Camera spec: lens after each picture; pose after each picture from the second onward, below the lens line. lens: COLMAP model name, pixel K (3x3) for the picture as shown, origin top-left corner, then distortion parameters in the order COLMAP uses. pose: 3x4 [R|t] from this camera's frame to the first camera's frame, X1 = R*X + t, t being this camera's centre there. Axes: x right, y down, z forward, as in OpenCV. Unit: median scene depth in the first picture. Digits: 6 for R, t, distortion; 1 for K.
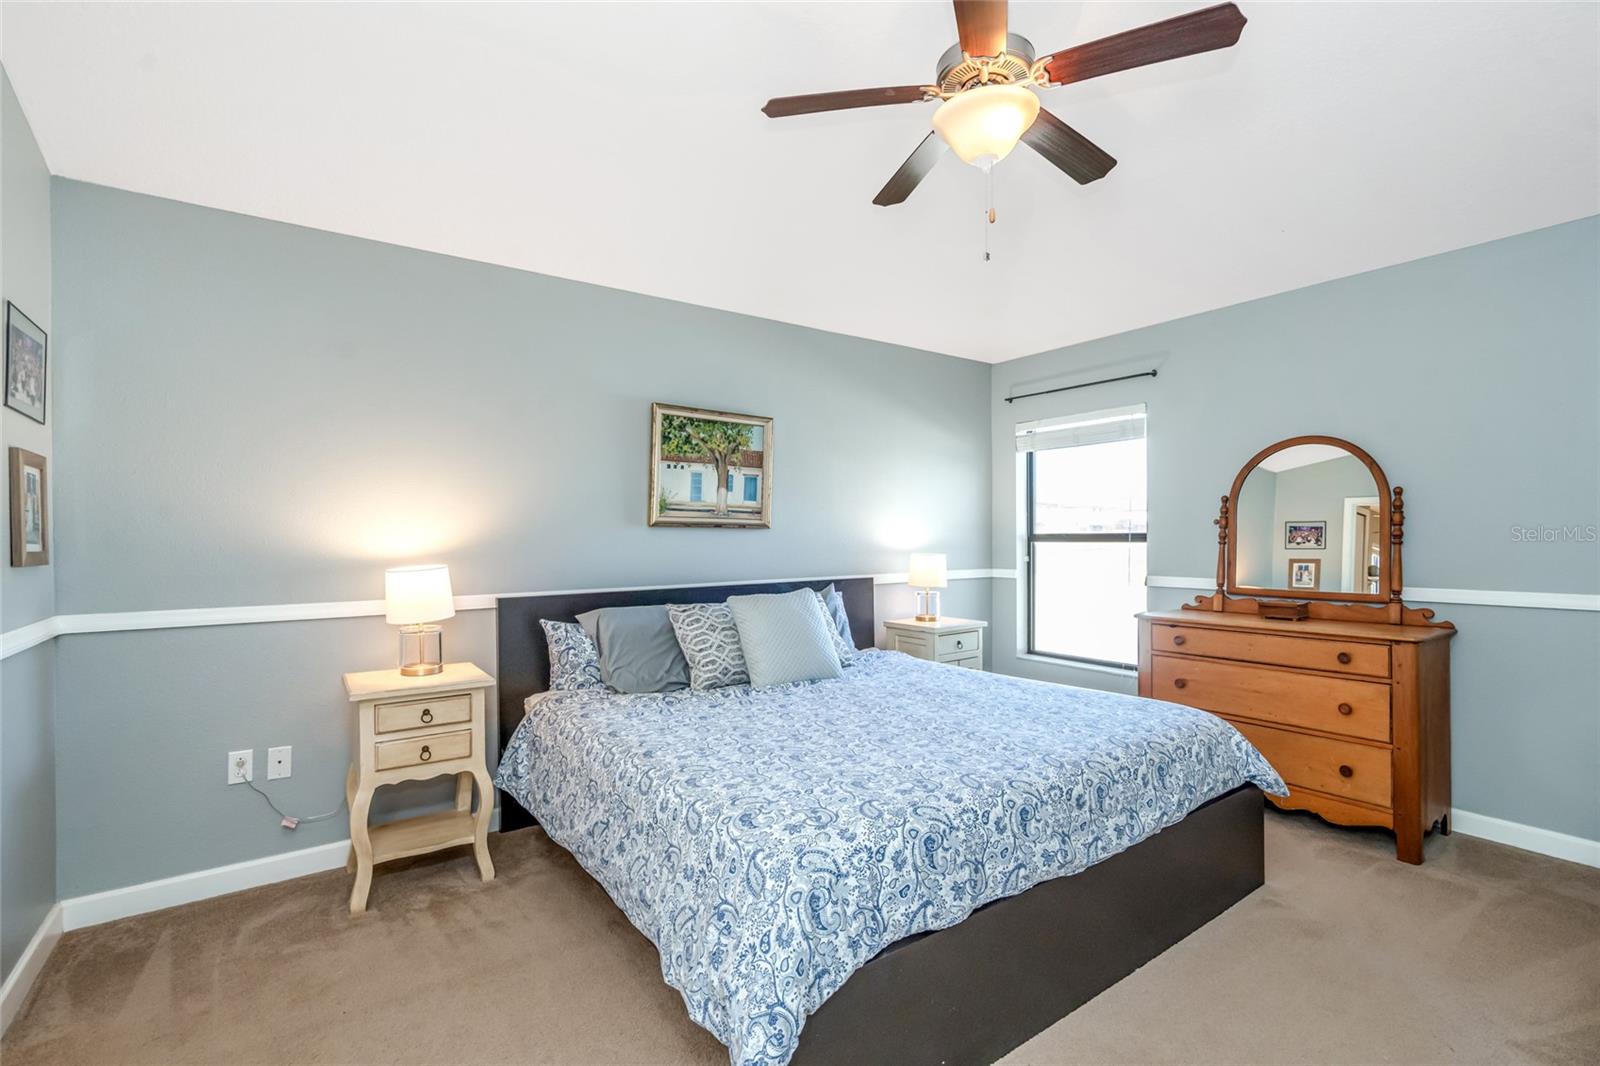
lens RADIAL K [[727.9, 0, 804.1], [0, 727.9, 538.1], [0, 0, 1]] dist [0.000461, 0.000596]
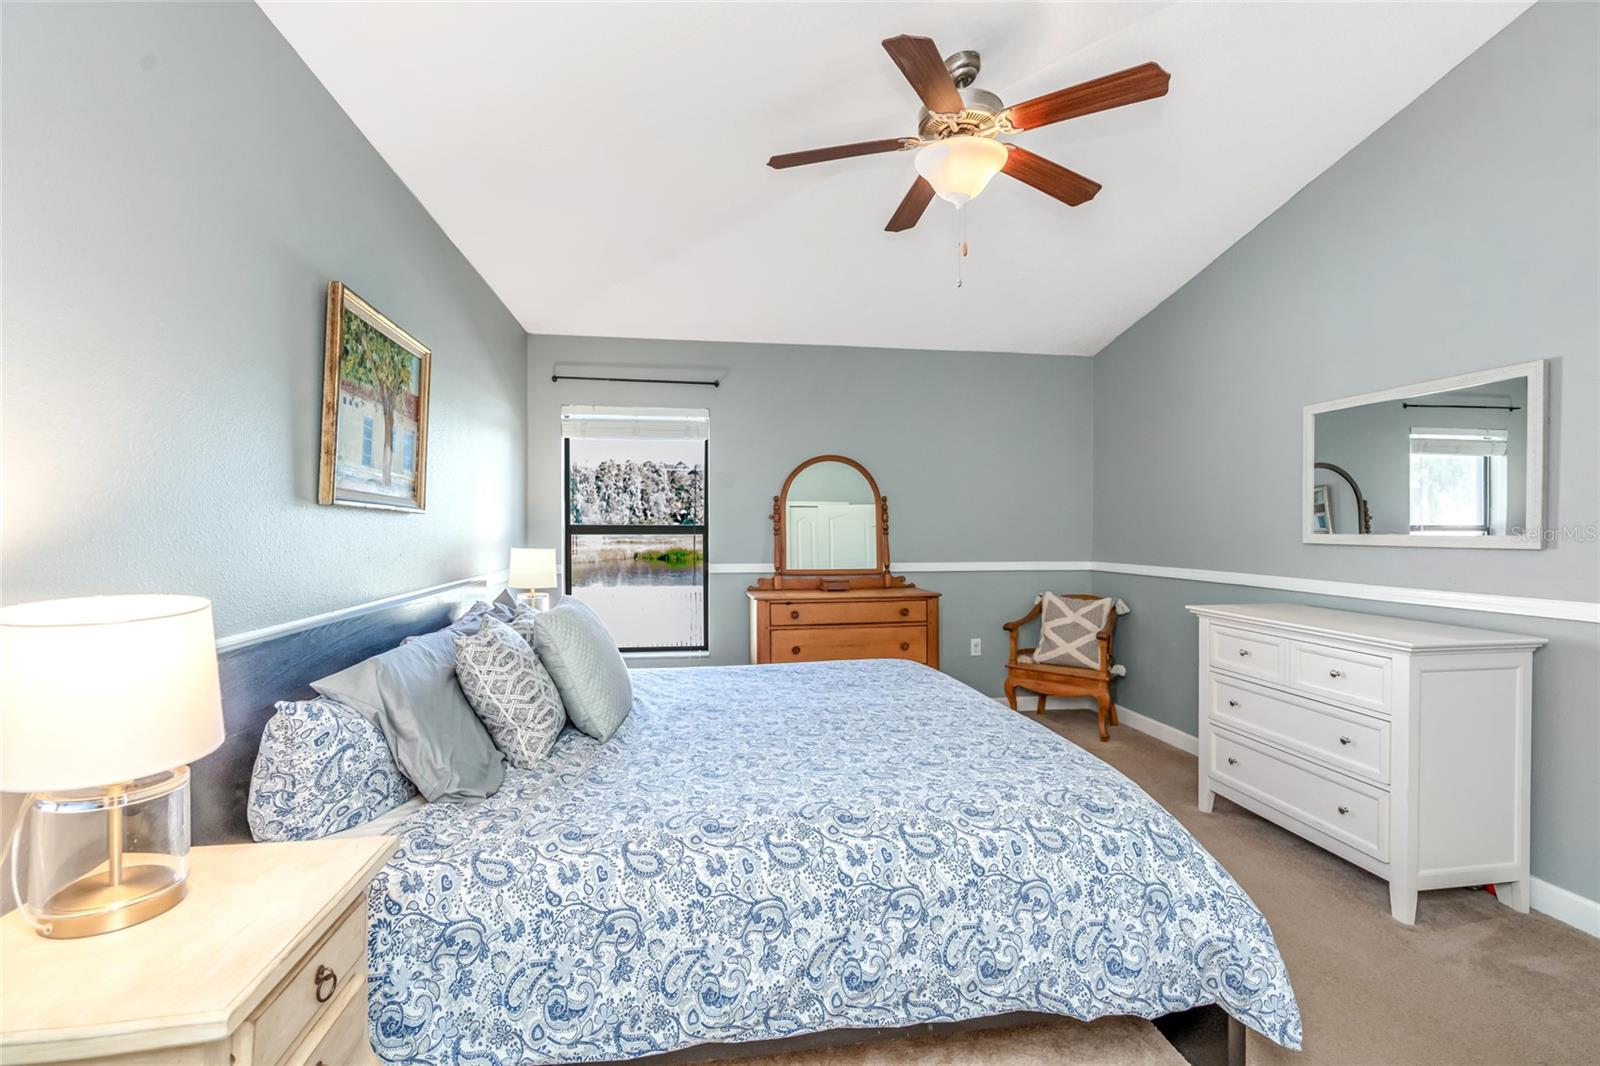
lens RADIAL K [[727.9, 0, 804.1], [0, 727.9, 538.1], [0, 0, 1]] dist [0.000461, 0.000596]
pose [[0.443420, -0.006675, 0.896289, -0.603522], [0.000117, 0.999973, 0.007389, 0.004742], [-0.896314, -0.003172, 0.443409, 0.483194]]
